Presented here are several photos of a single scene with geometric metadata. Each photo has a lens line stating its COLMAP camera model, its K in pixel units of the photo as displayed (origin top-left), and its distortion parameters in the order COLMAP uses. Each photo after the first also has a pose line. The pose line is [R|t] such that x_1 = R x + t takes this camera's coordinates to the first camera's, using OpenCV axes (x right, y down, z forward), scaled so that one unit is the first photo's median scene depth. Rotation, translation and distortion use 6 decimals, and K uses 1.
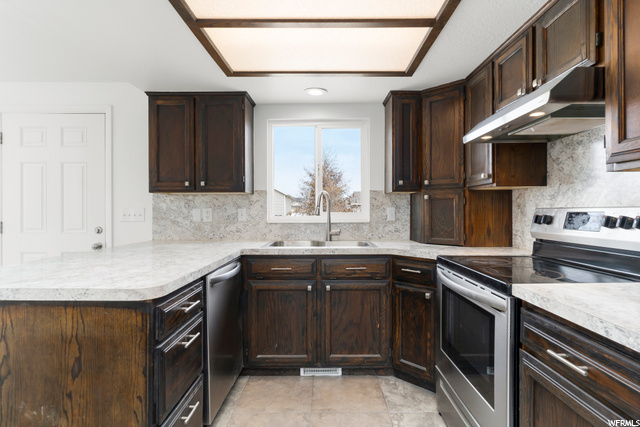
lens RADIAL K [[328.5, 0, 321.9], [0, 328.5, 210.6], [0, 0, 1]] dist [-0.001310, 0.000036]
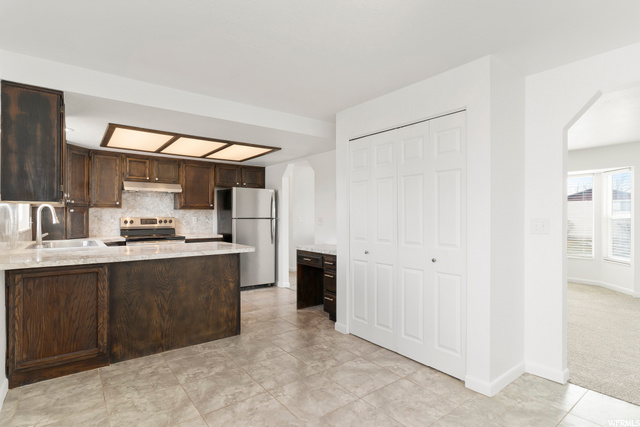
lens RADIAL K [[324.0, 0, 318.4], [0, 324.0, 218.5], [0, 0, 1]] dist [-0.000869, 0.000290]
pose [[-0.603086, -0.008395, 0.797632, -1.694639], [-0.001425, 0.999954, 0.009447, -0.018924], [-0.797675, 0.004561, -0.603070, 0.982743]]
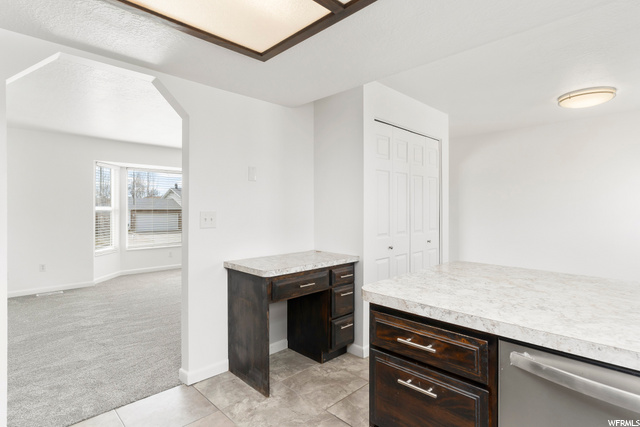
lens RADIAL K [[328.5, 0, 321.9], [0, 328.5, 210.6], [0, 0, 1]] dist [-0.001310, 0.000036]
pose [[-0.710531, 0.003708, -0.703656, 0.182352], [-0.000054, 0.999986, 0.005324, -0.018425], [0.703666, 0.003821, -0.710521, 0.761188]]
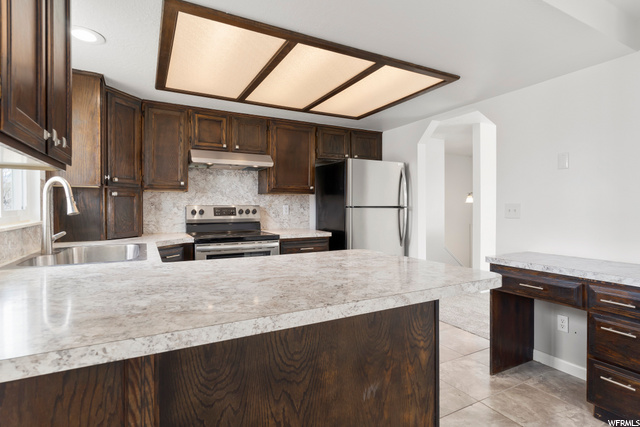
lens RADIAL K [[328.5, 0, 321.9], [0, 328.5, 210.6], [0, 0, 1]] dist [-0.001310, 0.000036]
pose [[-0.473219, -0.009332, 0.880895, -0.881380], [0.000207, 0.999943, 0.010704, 0.000414], [-0.880945, 0.005247, -0.473190, 0.905517]]
